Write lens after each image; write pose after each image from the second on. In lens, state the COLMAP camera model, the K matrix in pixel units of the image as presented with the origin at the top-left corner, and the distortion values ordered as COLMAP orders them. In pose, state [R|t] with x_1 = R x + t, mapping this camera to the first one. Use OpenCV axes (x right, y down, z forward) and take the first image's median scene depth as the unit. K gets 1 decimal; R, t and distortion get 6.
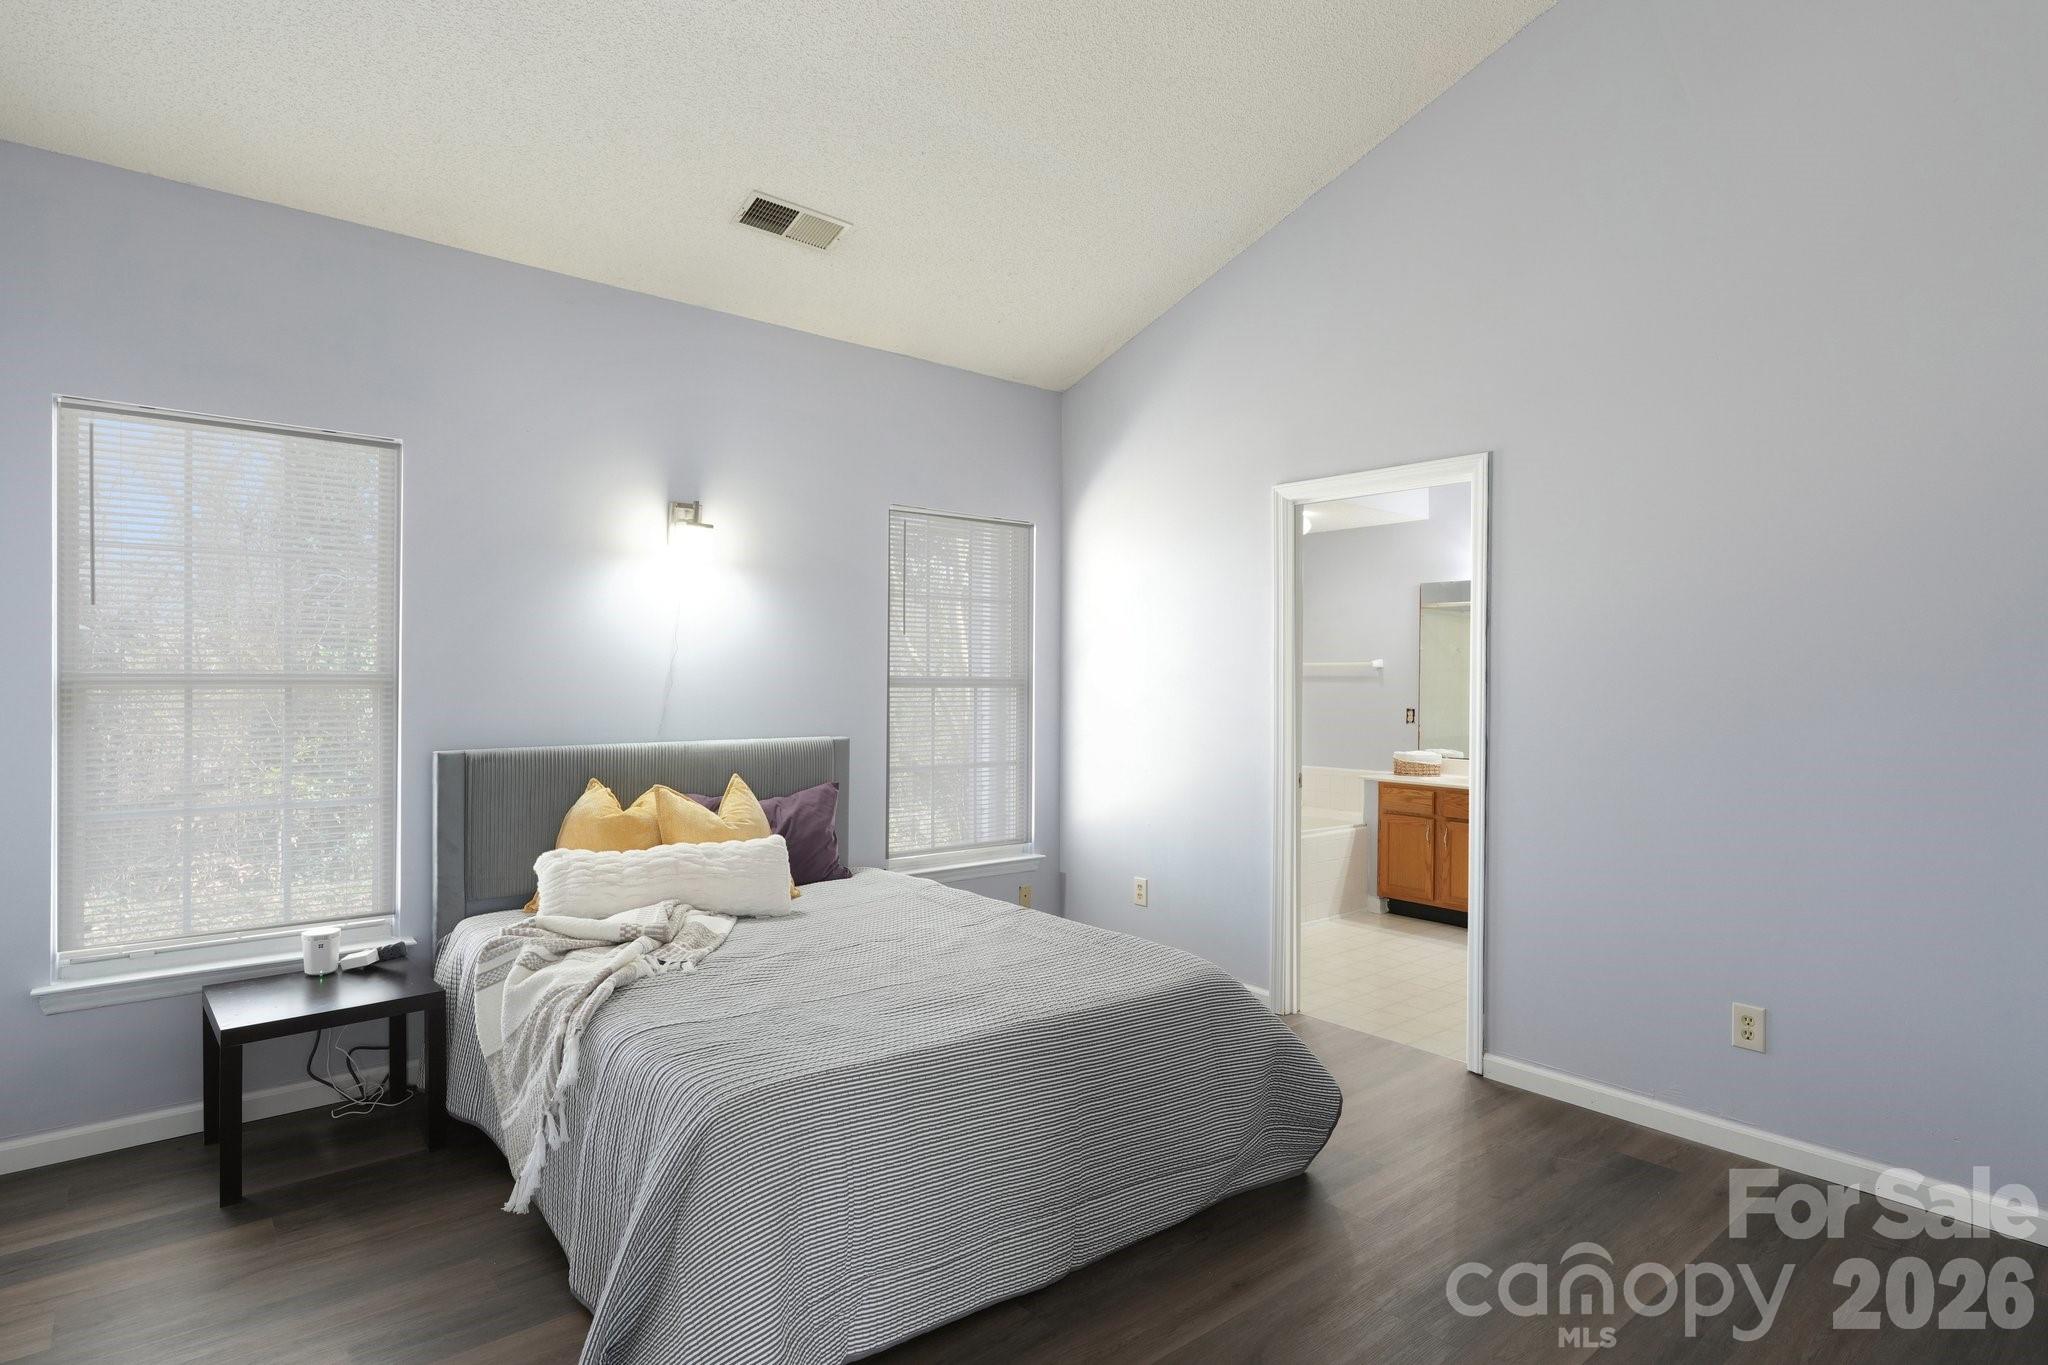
lens RADIAL K [[1075.5, 0, 1032.5], [0, 1075.5, 683.2], [0, 0, 1]] dist [0.003428, 0.001167]
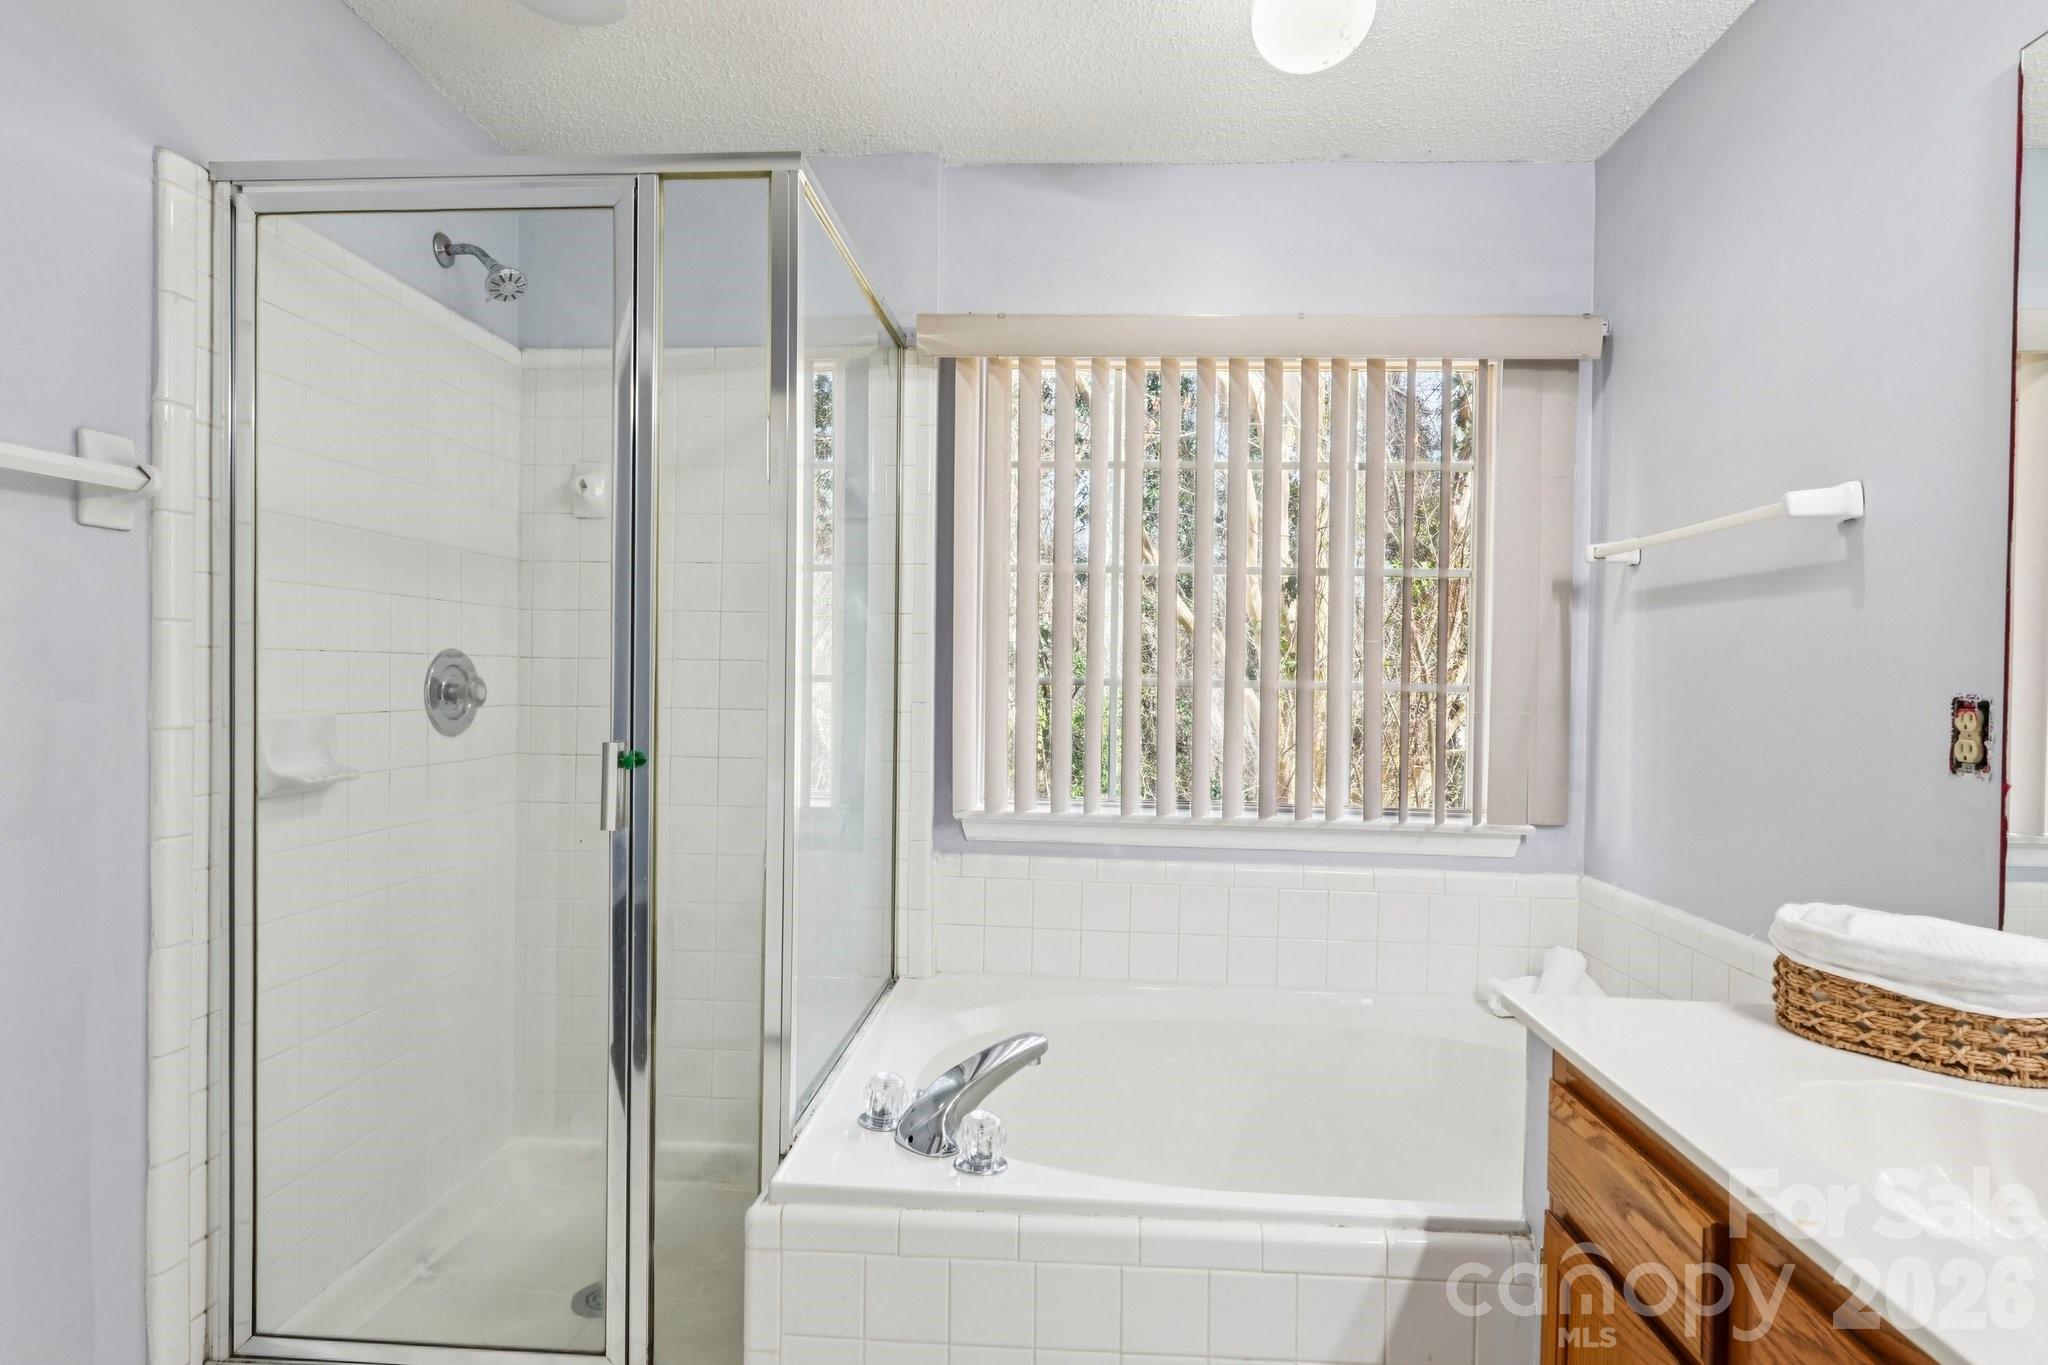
lens RADIAL K [[1075.5, 0, 1032.5], [0, 1075.5, 683.2], [0, 0, 1]] dist [0.003428, 0.001167]
pose [[0.721809, 0.005697, -0.692069, 0.391424], [-0.010770, 0.999937, -0.003001, 0.024869], [0.692009, 0.009620, 0.721825, 0.784379]]
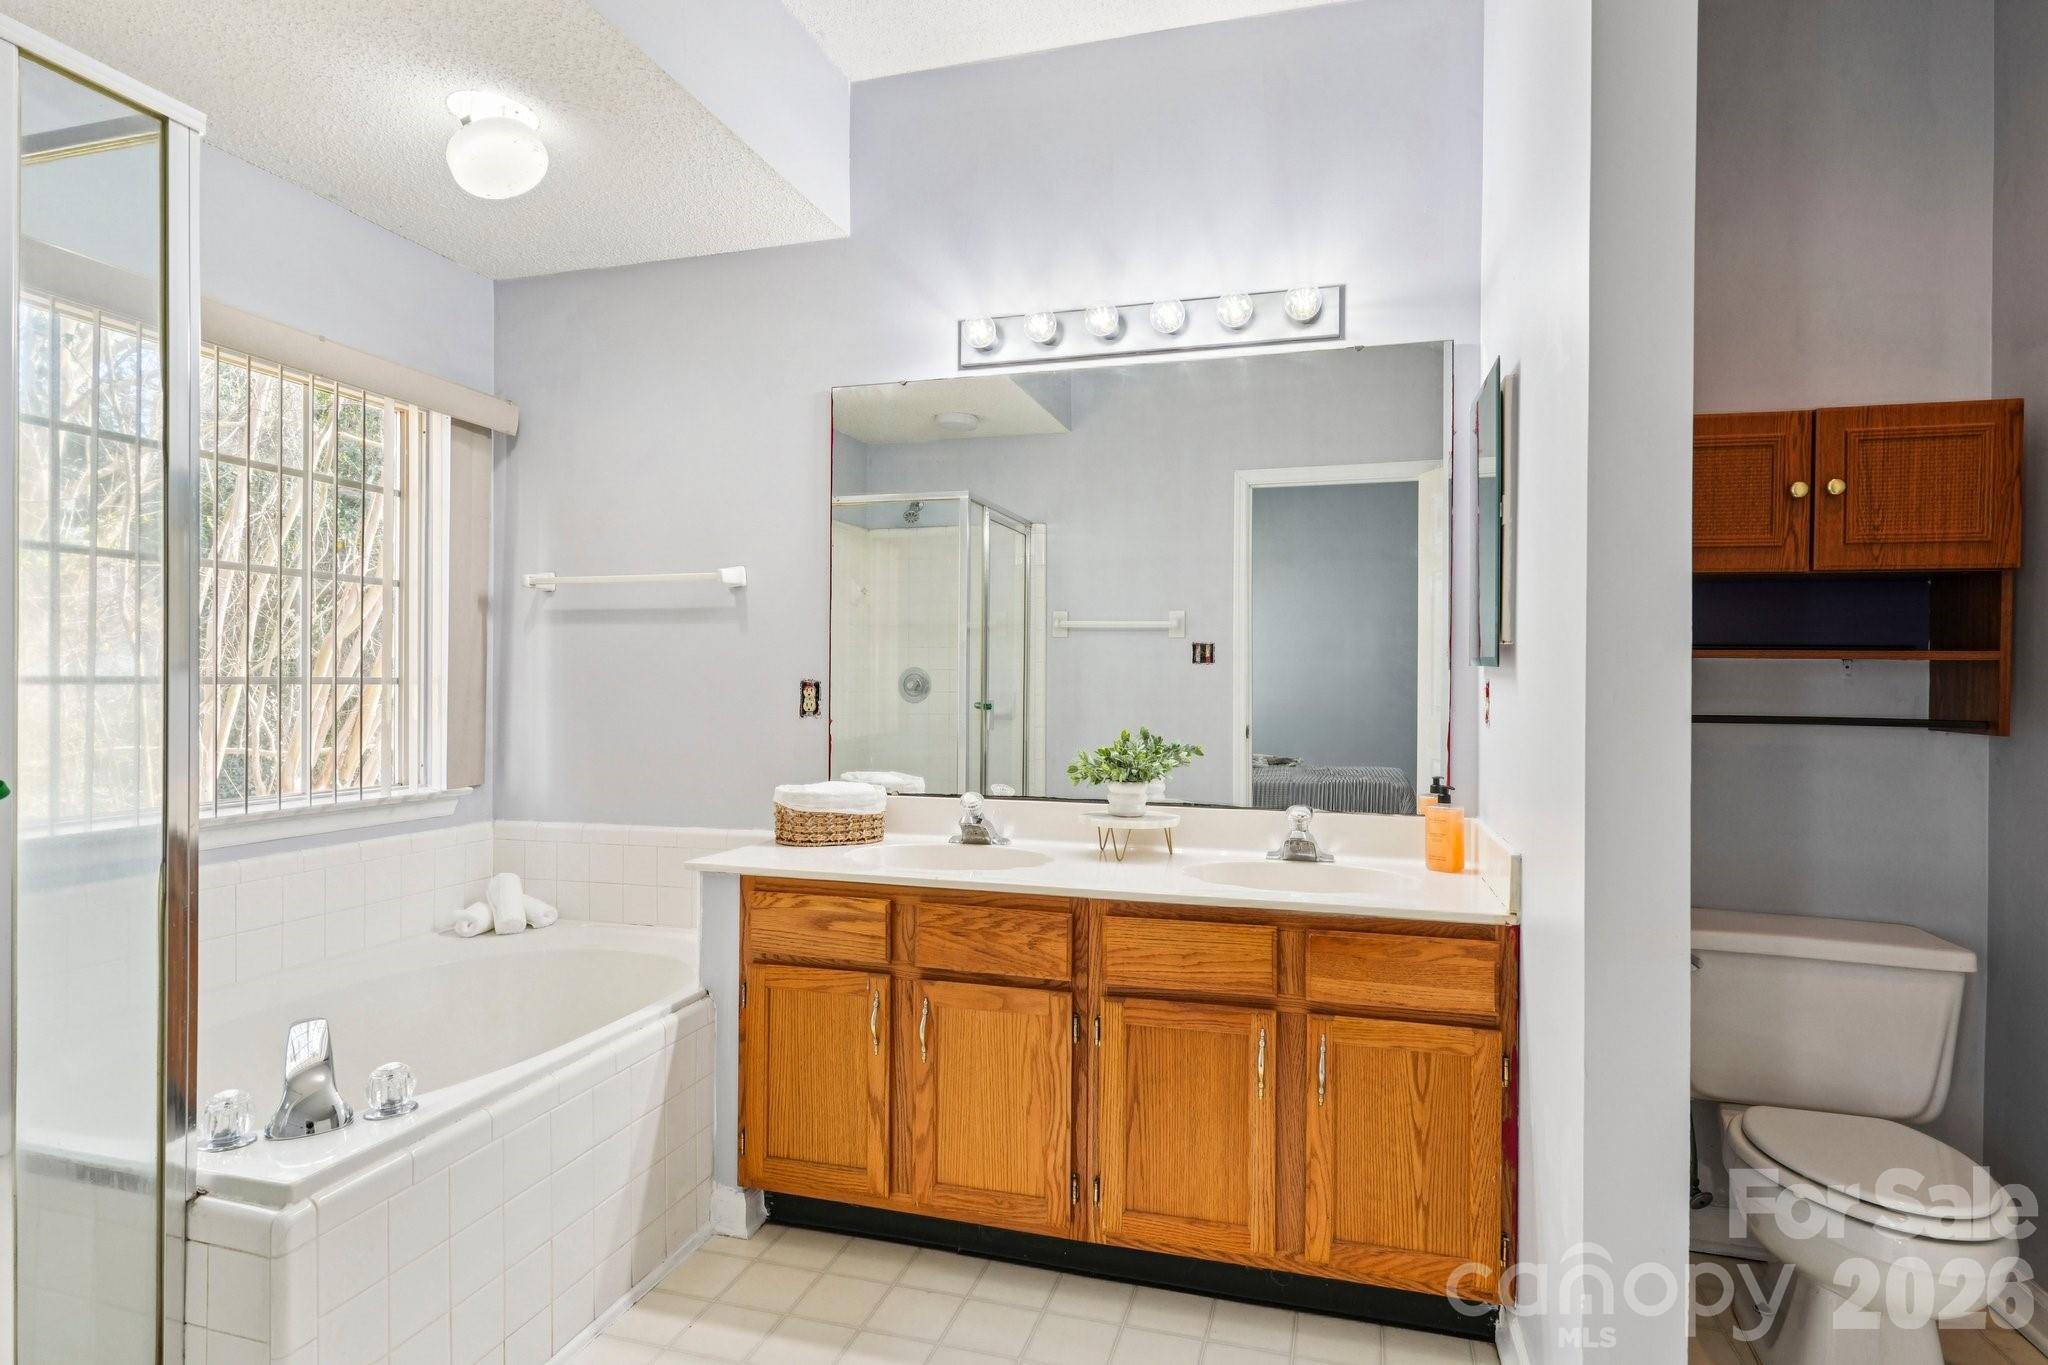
lens RADIAL K [[1075.5, 0, 1032.5], [0, 1075.5, 683.2], [0, 0, 1]] dist [0.003428, 0.001167]
pose [[0.834452, -0.008154, 0.551020, 0.202895], [0.006843, 0.999967, 0.004434, 0.024836], [-0.551038, 0.000070, 0.834480, 0.636860]]
